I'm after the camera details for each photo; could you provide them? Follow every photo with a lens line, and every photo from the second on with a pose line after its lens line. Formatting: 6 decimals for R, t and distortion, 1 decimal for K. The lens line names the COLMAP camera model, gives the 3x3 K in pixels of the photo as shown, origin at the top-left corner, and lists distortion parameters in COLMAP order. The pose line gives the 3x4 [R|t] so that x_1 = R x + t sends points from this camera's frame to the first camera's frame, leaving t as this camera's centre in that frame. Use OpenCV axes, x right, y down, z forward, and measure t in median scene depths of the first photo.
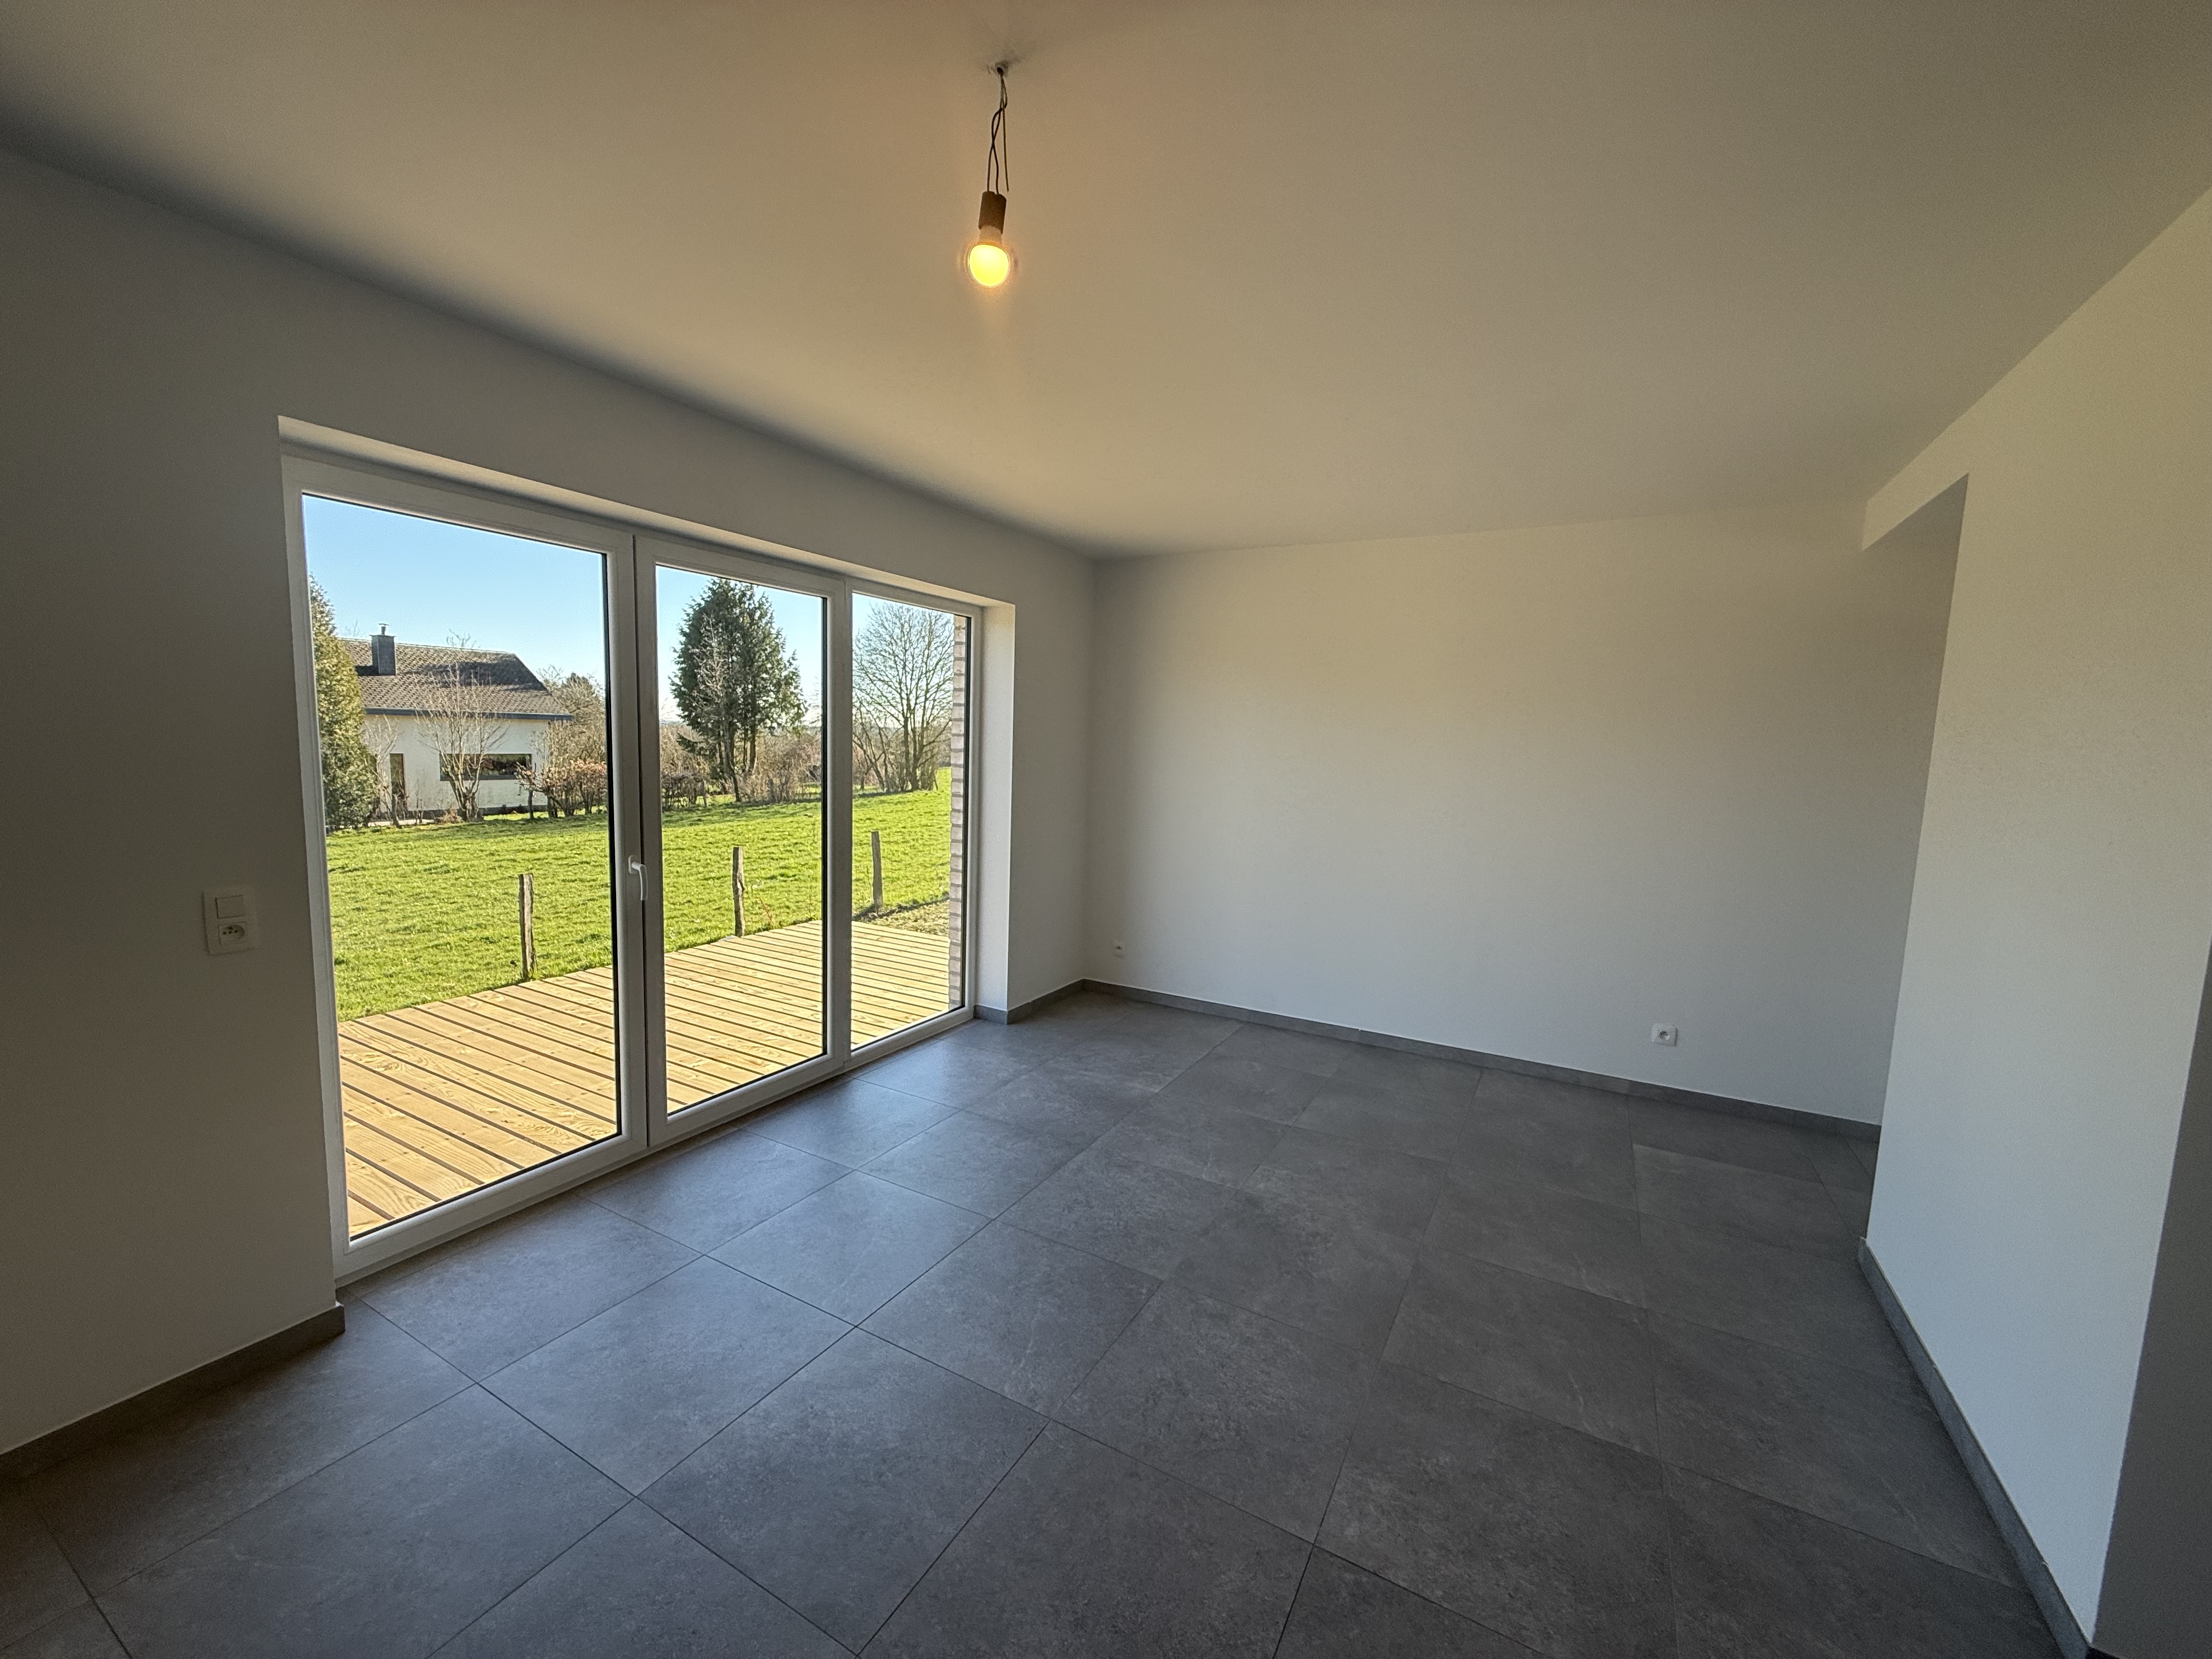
lens RADIAL K [[885.4, 0, 1101.8], [0, 885.4, 828.7], [0, 0, 1]] dist [-0.000406, 0.000157]
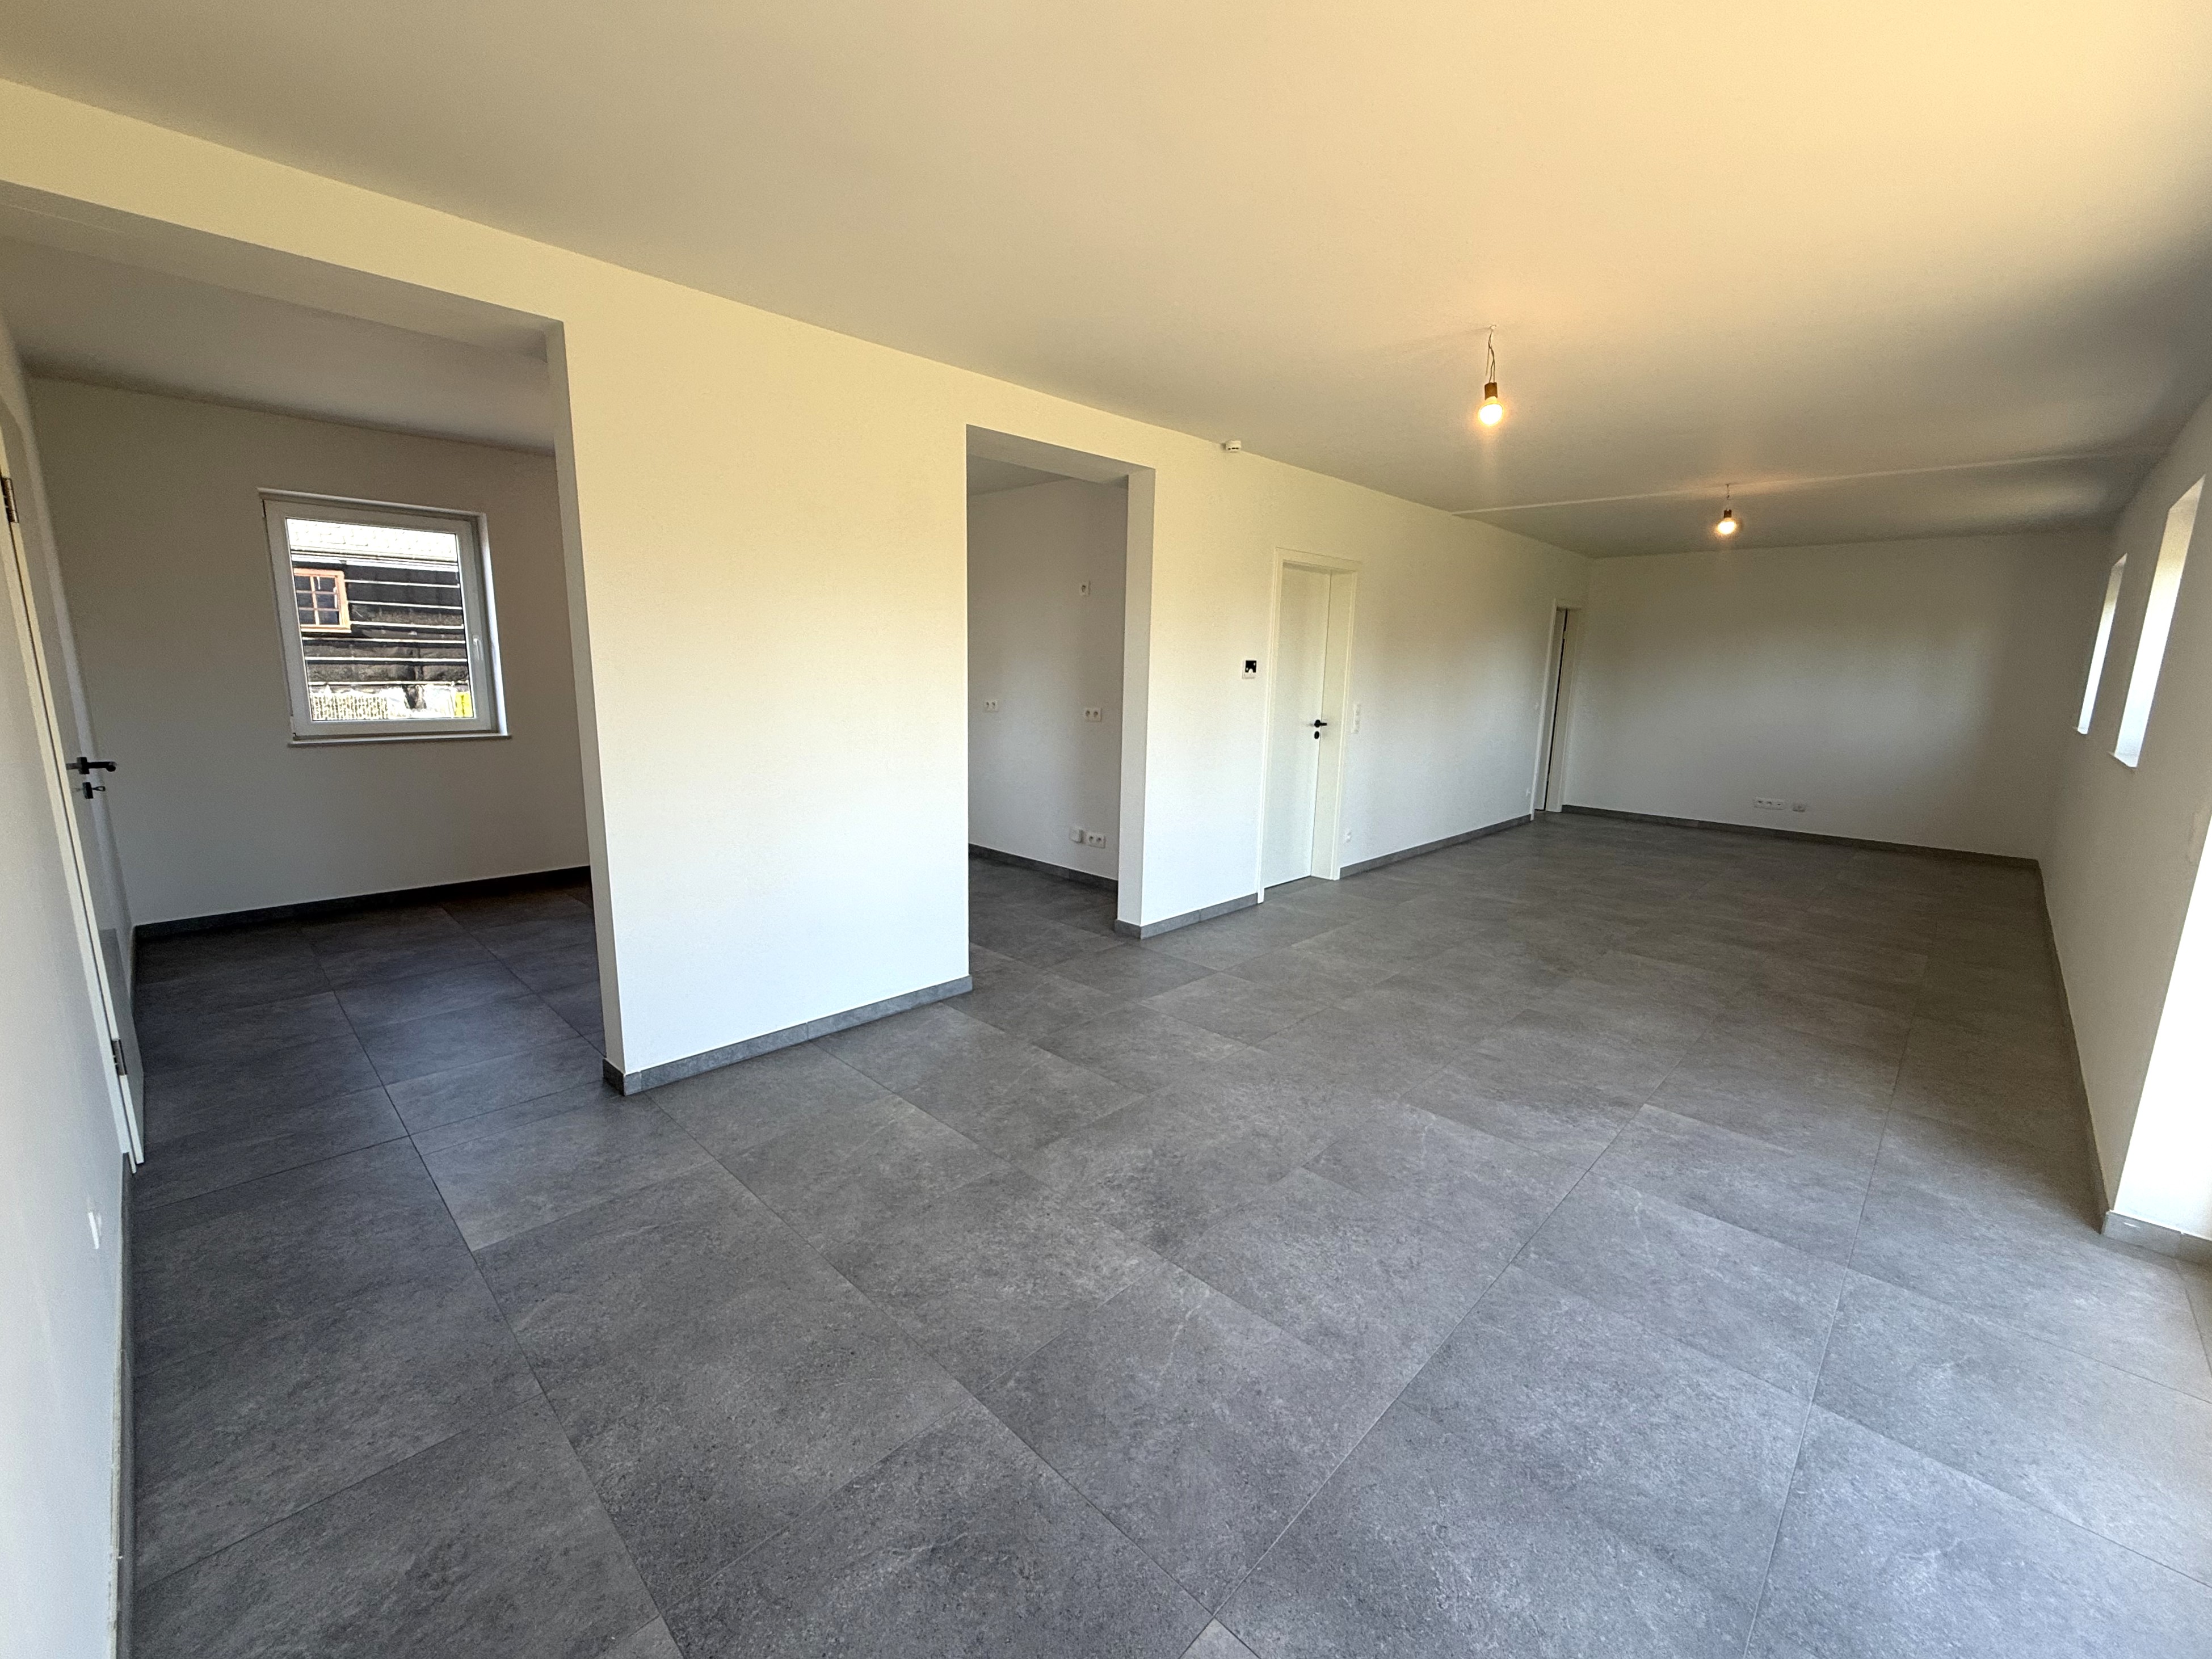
lens RADIAL K [[885.4, 0, 1108.3], [0, 885.4, 830.5], [0, 0, 1]] dist [-0.000406, 0.000157]
pose [[-0.963829, -0.101266, 0.246532, 0.068163], [-0.024415, 0.954662, 0.296688, -0.151058], [-0.265399, 0.279937, -0.922604, 1.773751]]
